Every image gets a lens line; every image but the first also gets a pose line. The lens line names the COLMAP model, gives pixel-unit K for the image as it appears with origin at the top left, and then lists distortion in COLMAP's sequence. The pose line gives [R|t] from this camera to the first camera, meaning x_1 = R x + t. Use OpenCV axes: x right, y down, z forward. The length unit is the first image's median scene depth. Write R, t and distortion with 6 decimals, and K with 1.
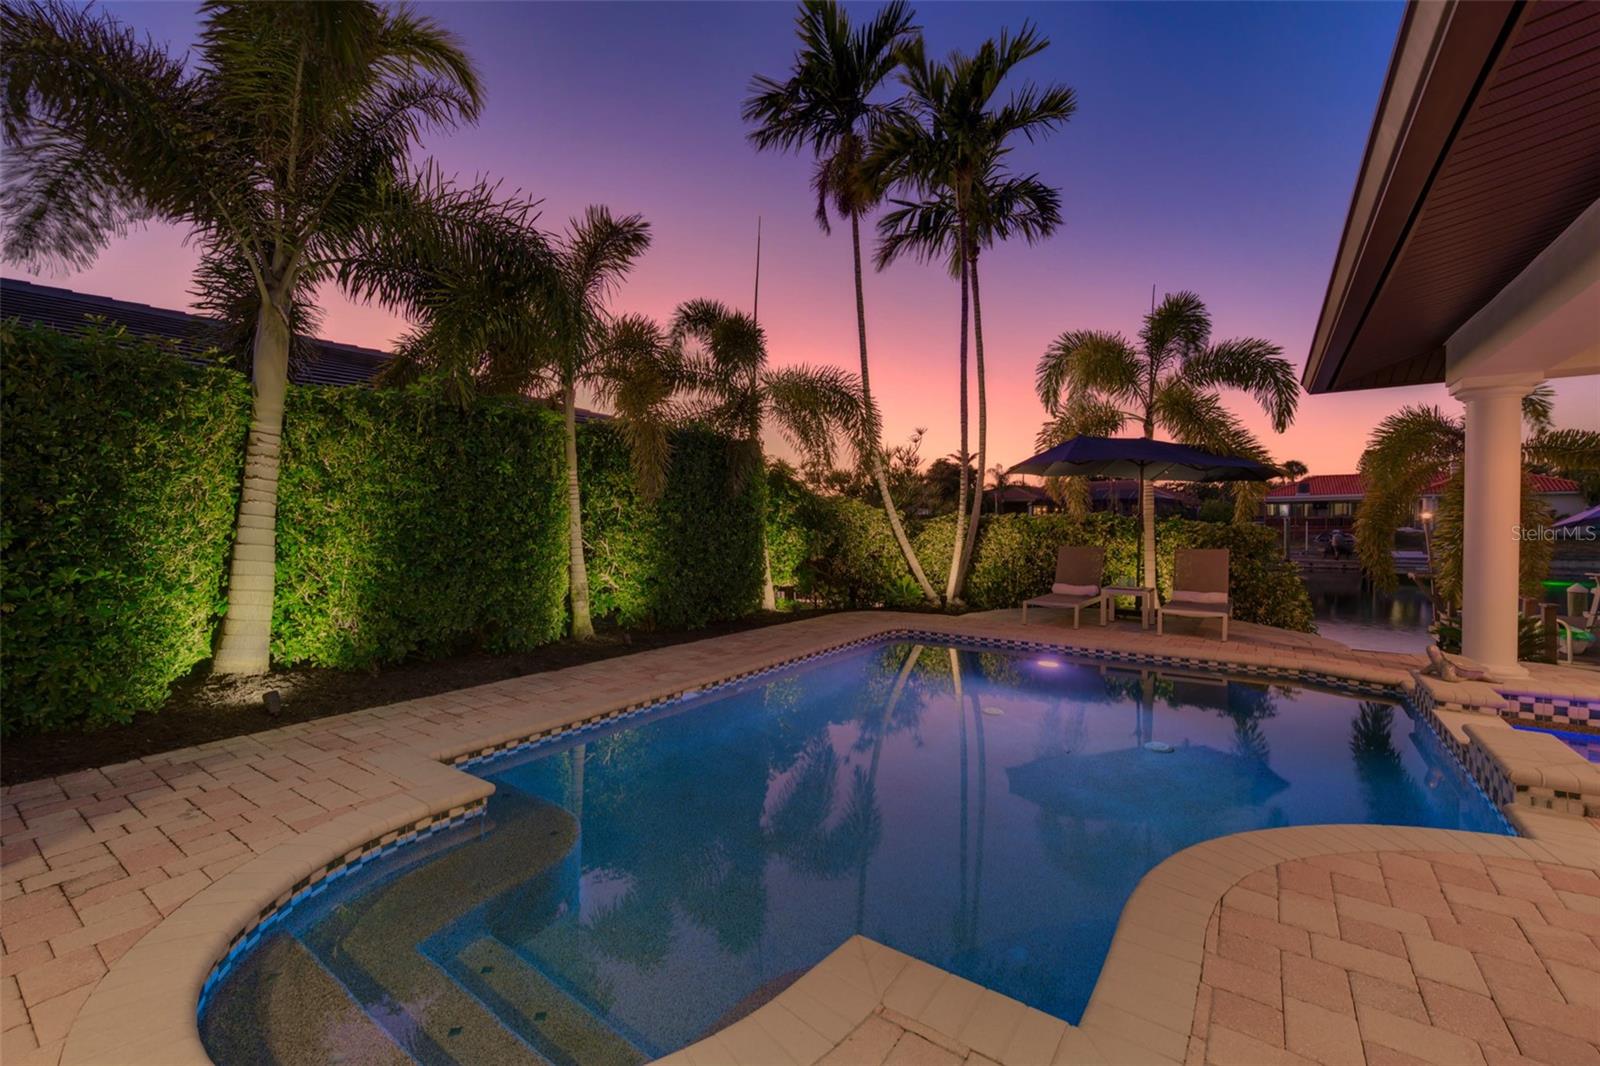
lens RADIAL K [[655.2, 0, 804.0], [0, 655.2, 527.4], [0, 0, 1]] dist [0.000738, -0.000125]
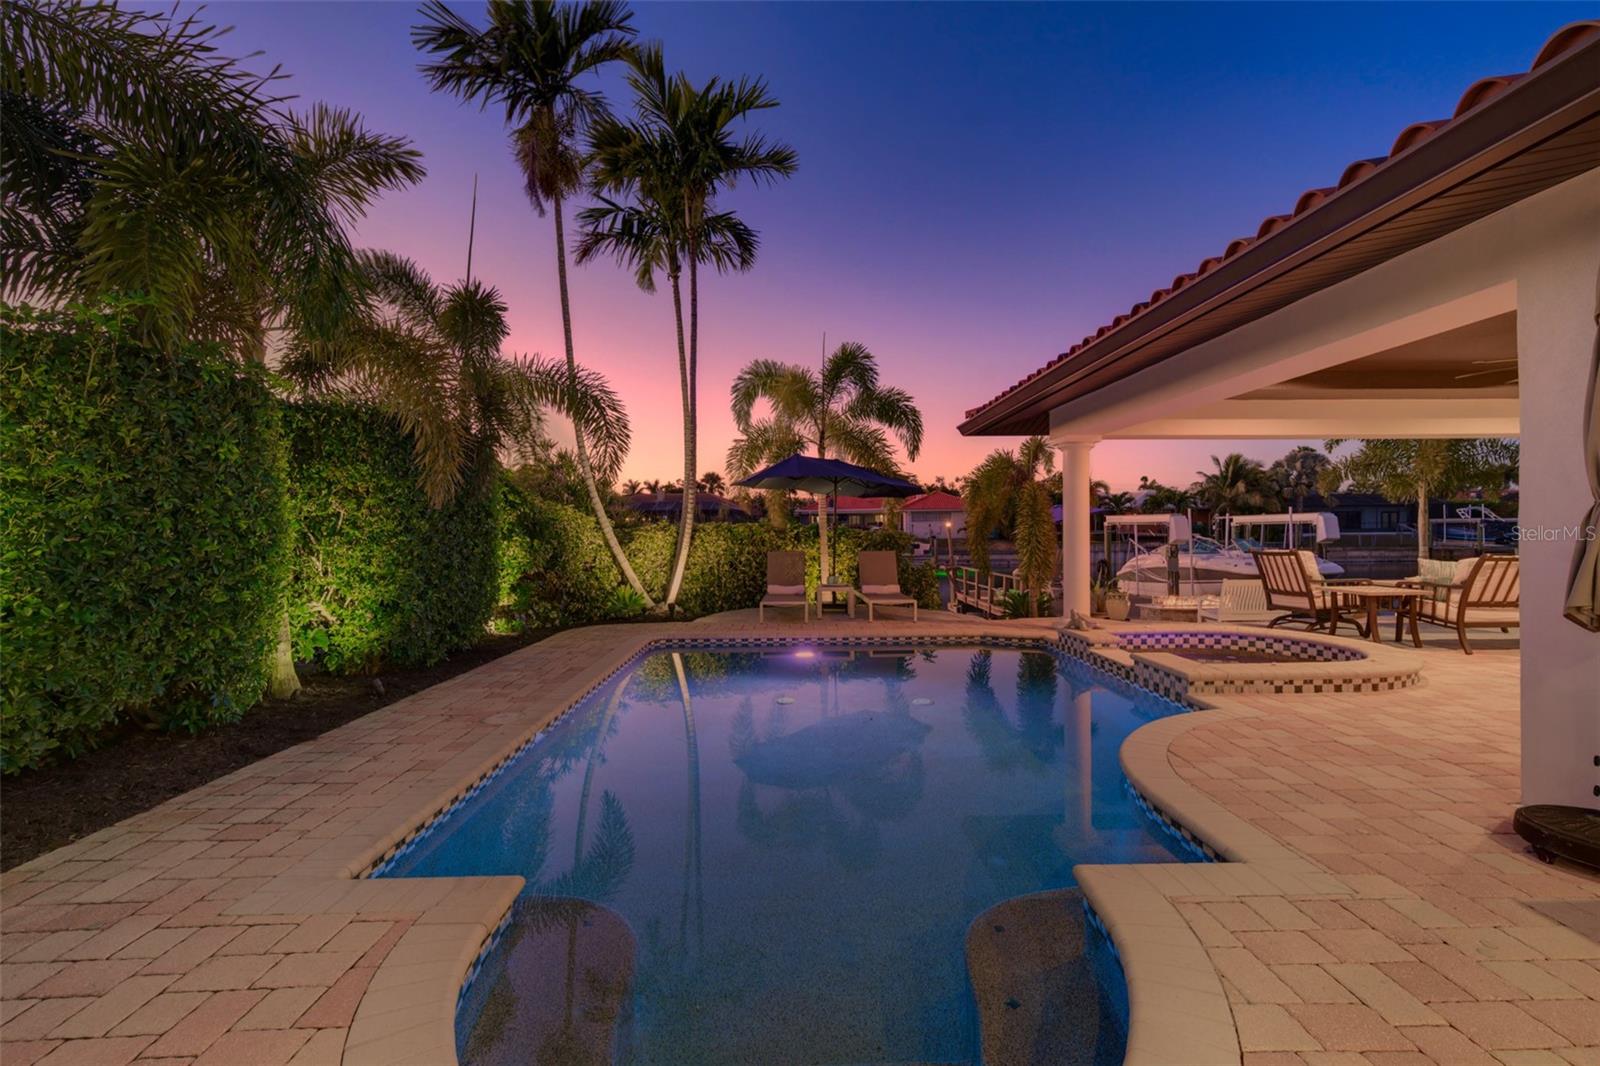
lens RADIAL K [[655.2, 0, 804.0], [0, 655.2, 527.4], [0, 0, 1]] dist [0.000738, -0.000125]
pose [[0.808599, -0.001761, 0.588358, -0.236133], [0.010224, 0.999887, -0.011059, 0.000569], [-0.588272, 0.014958, 0.808525, 0.068907]]
